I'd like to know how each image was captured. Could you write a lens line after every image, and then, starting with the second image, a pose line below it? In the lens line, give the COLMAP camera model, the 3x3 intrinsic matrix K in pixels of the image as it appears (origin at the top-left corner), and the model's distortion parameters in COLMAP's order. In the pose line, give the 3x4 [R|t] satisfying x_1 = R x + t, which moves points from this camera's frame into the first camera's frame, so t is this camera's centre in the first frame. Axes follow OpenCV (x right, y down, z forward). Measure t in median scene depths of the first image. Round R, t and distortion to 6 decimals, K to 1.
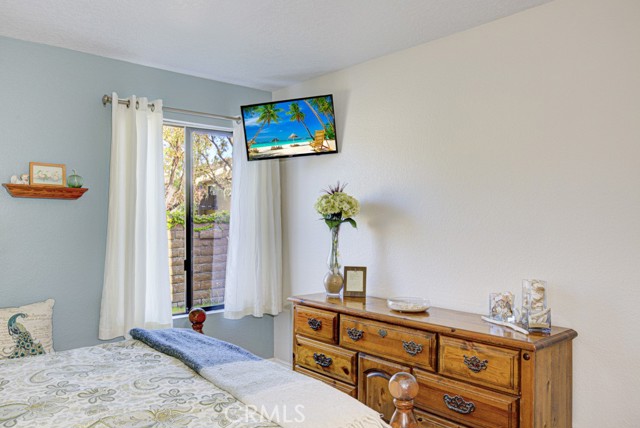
lens RADIAL K [[500.5, 0, 319.8], [0, 500.5, 214.7], [0, 0, 1]] dist [0.012208, 0.001283]
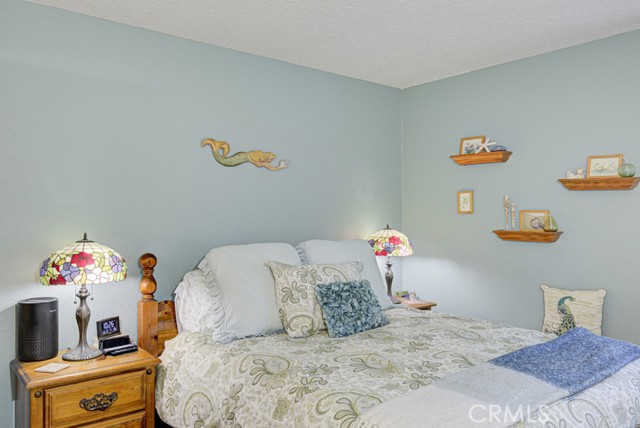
lens RADIAL K [[500.5, 0, 319.7], [0, 500.5, 213.3], [0, 0, 1]] dist [0.012208, 0.001283]
pose [[-0.035633, 0.001531, -0.999364, 0.510913], [0.004830, 0.999987, 0.001359, 0.010587], [0.999353, -0.004779, -0.035640, 0.488522]]
